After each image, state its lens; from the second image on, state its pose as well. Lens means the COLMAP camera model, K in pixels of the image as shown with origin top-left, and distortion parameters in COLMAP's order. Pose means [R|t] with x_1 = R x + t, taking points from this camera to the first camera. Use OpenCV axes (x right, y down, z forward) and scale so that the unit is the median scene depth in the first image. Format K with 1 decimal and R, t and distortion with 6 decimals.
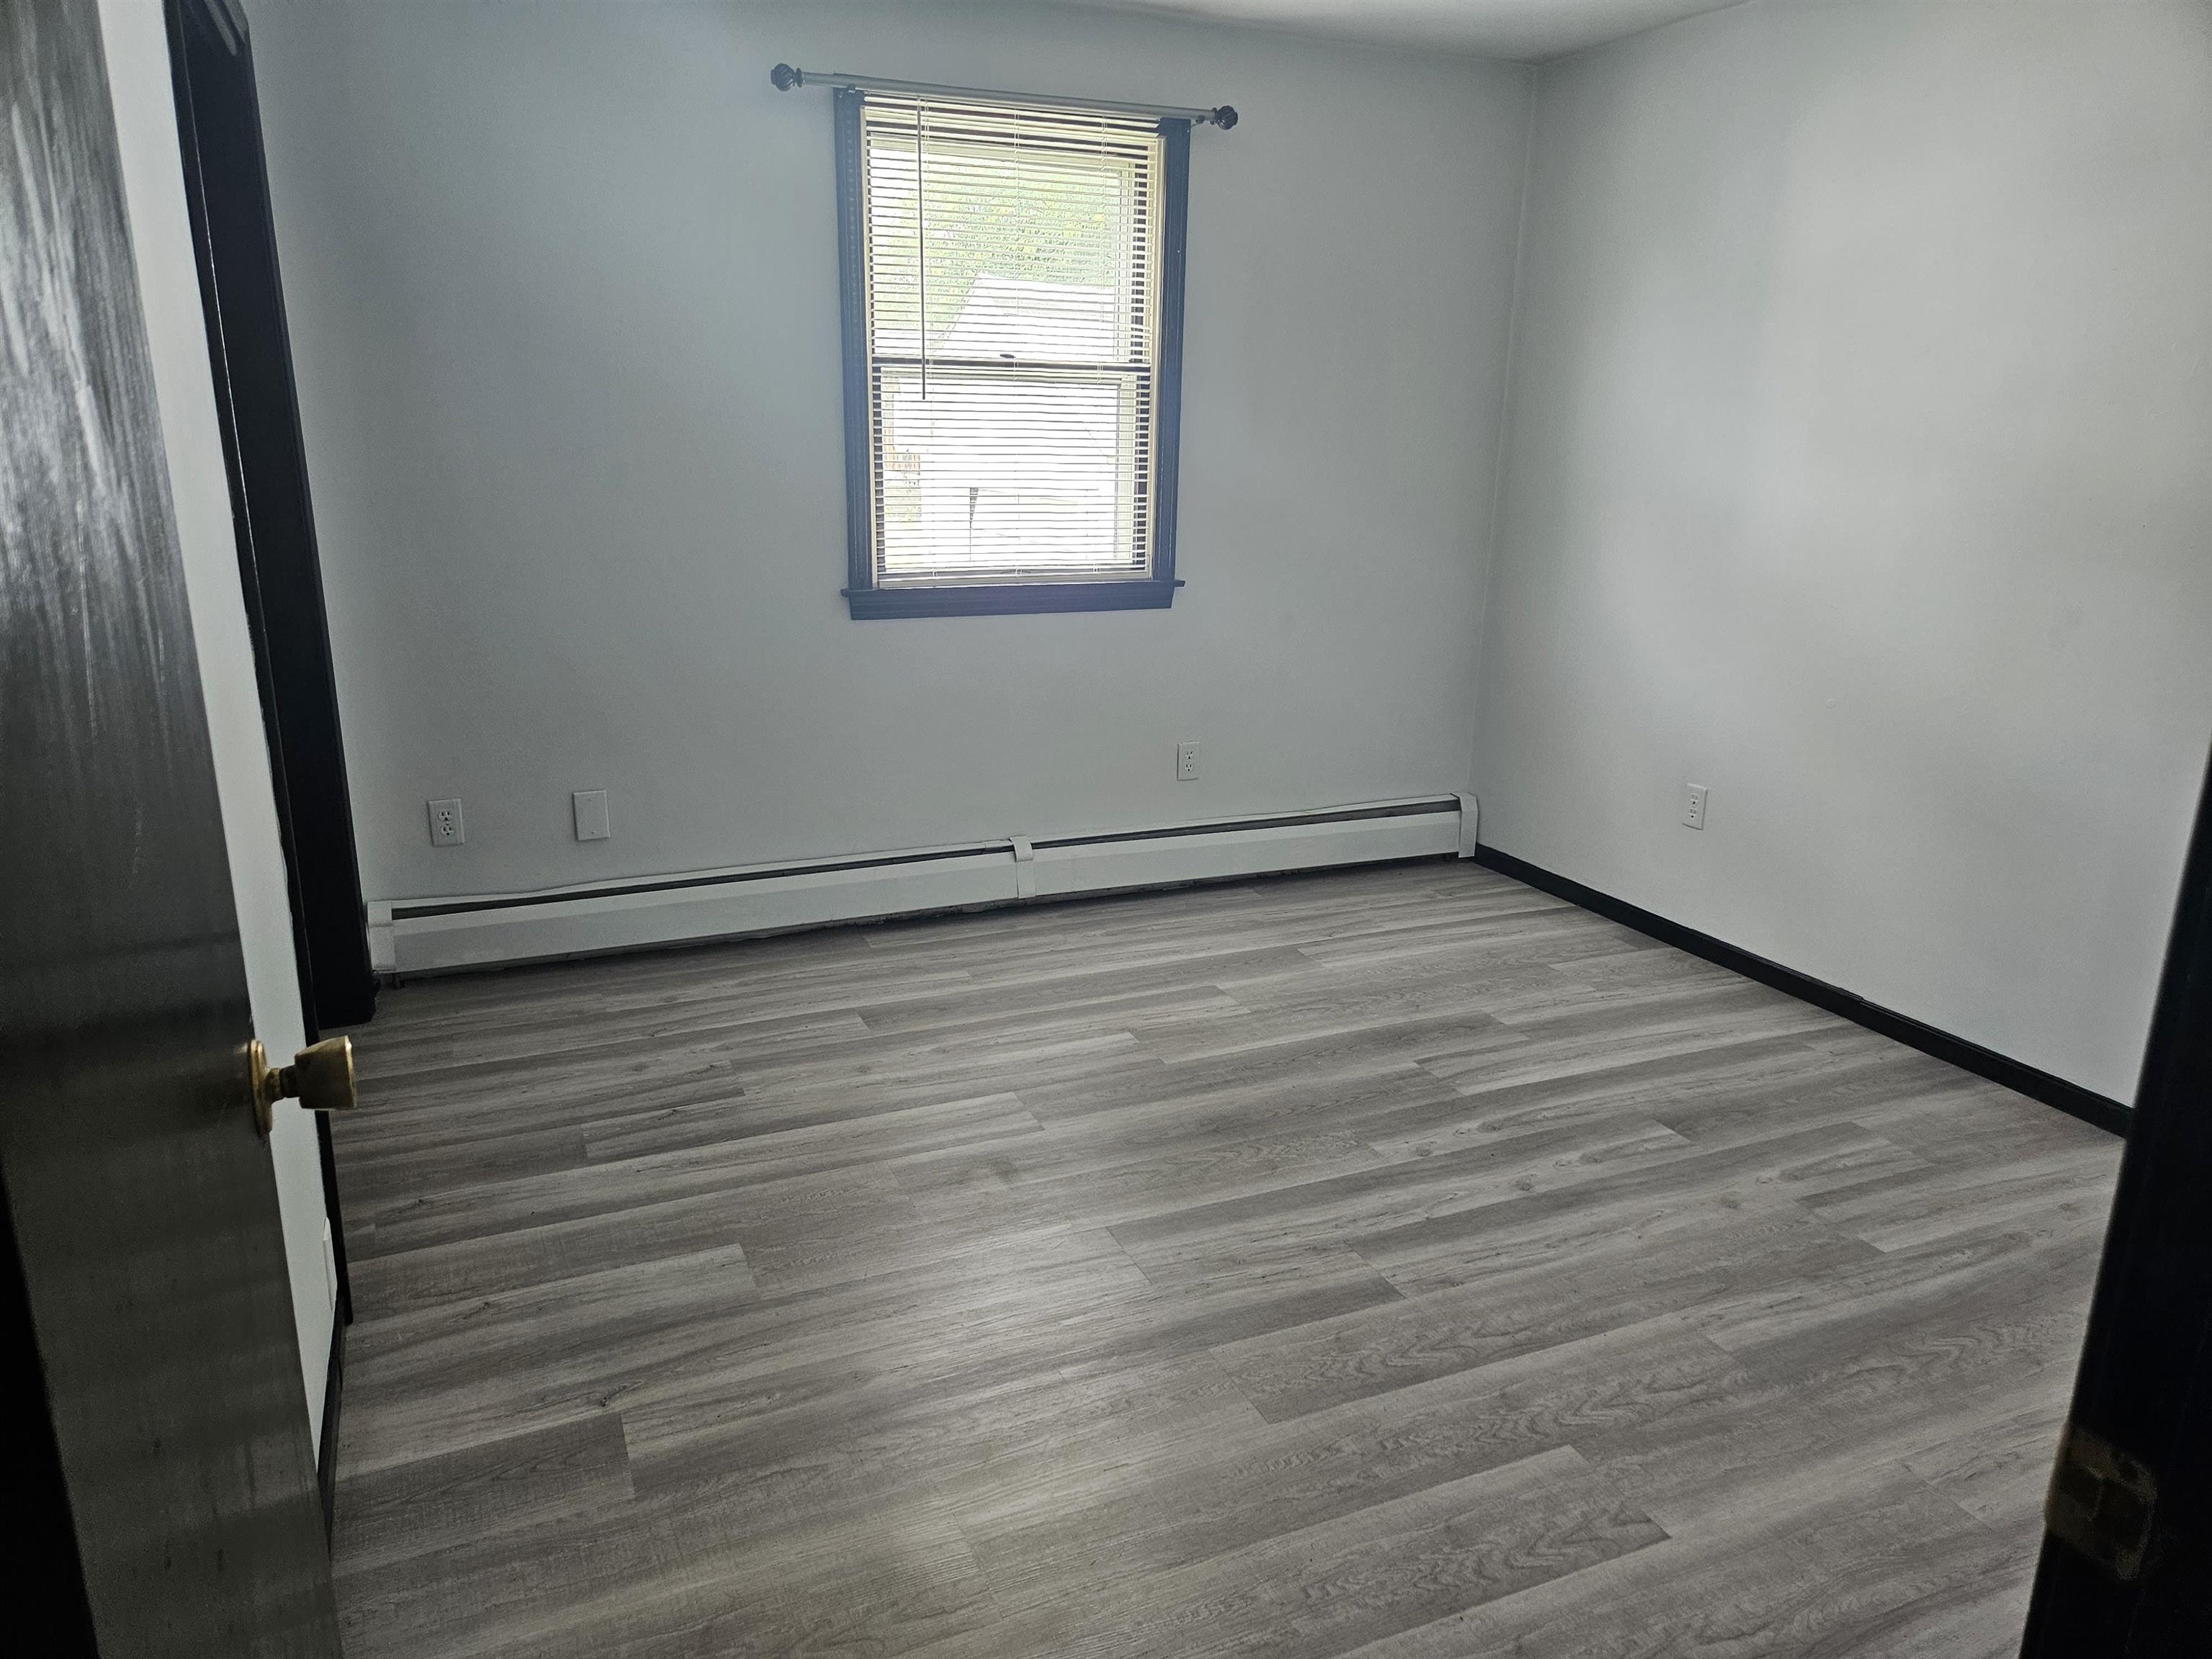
lens RADIAL K [[1441.8, 0, 1094.1], [0, 1441.8, 819.5], [0, 0, 1]] dist [0.050924, -0.046421]
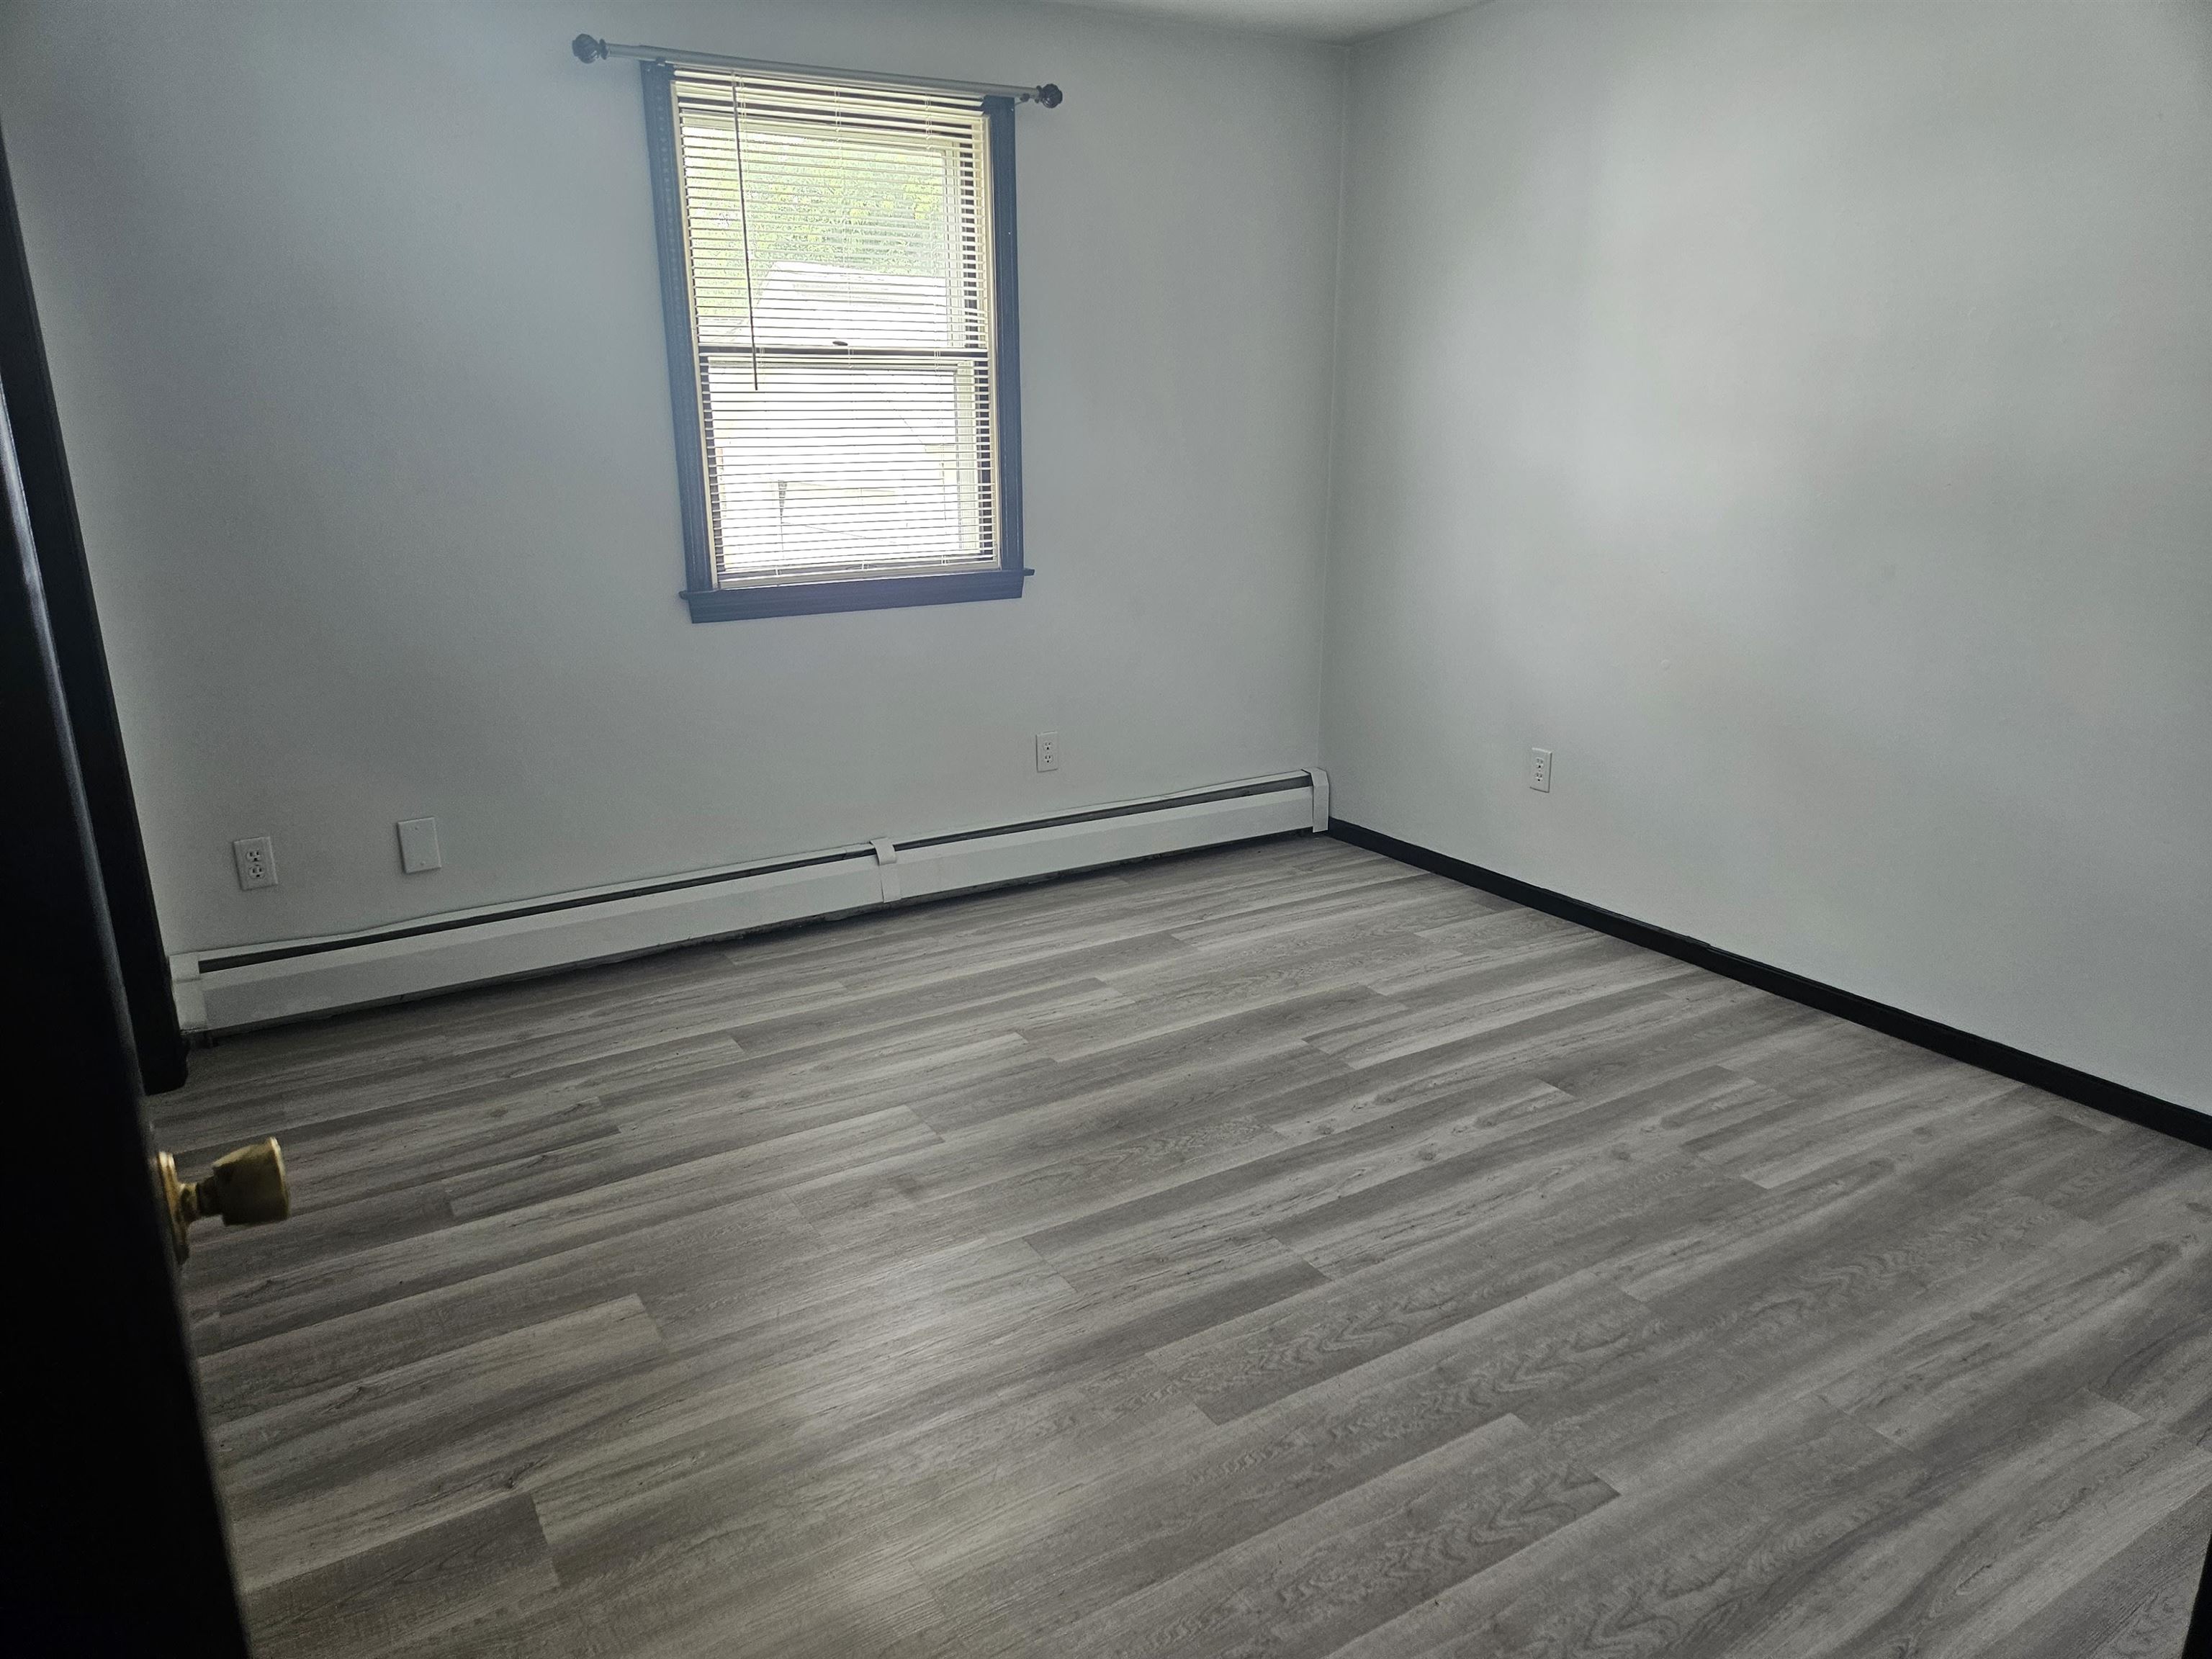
lens RADIAL K [[1437.9, 0, 1091.4], [0, 1437.9, 820.4], [0, 0, 1]] dist [0.050506, -0.037639]
pose [[0.990350, -0.059764, 0.125038, -0.047274], [0.058482, 0.998192, 0.013903, -0.008799], [-0.125642, -0.006456, 0.992055, 0.029769]]
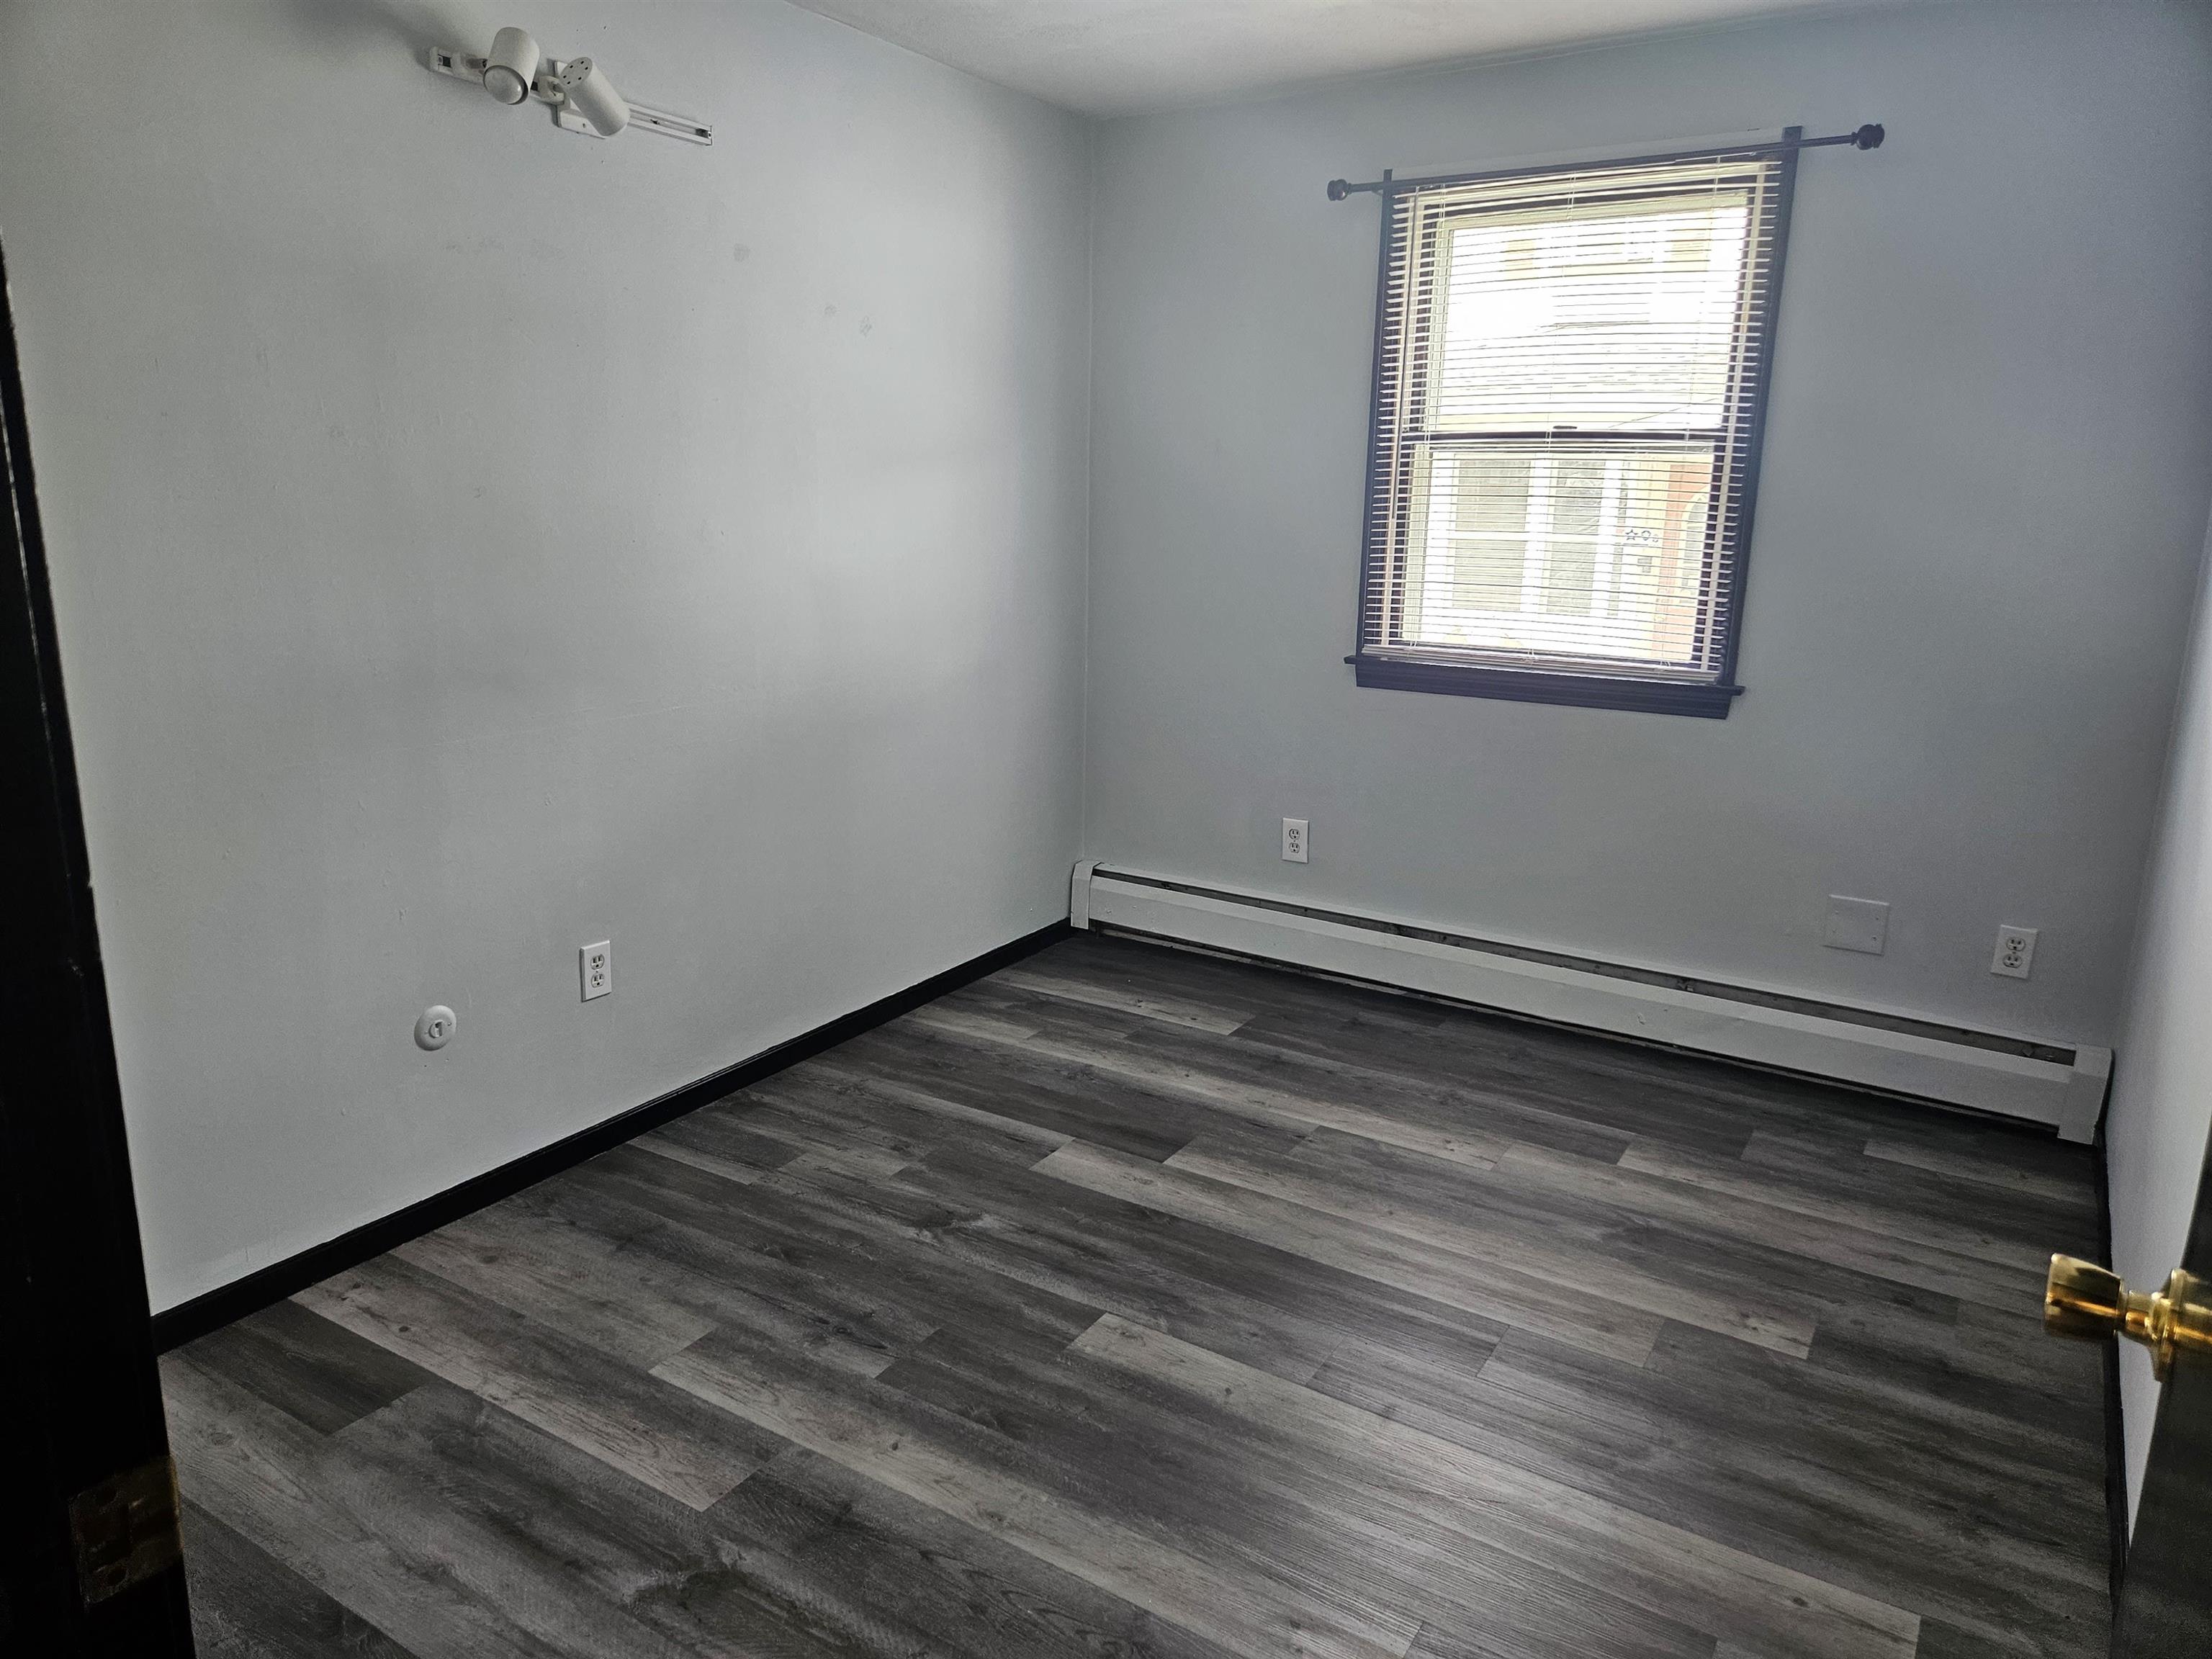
lens RADIAL K [[1441.8, 0, 1094.1], [0, 1441.8, 819.5], [0, 0, 1]] dist [0.050924, -0.046421]
pose [[0.552604, 0.183809, -0.812923, 0.823239], [-0.221994, 0.972603, 0.069009, -0.102757], [0.803335, 0.142329, 0.578269, 0.355237]]
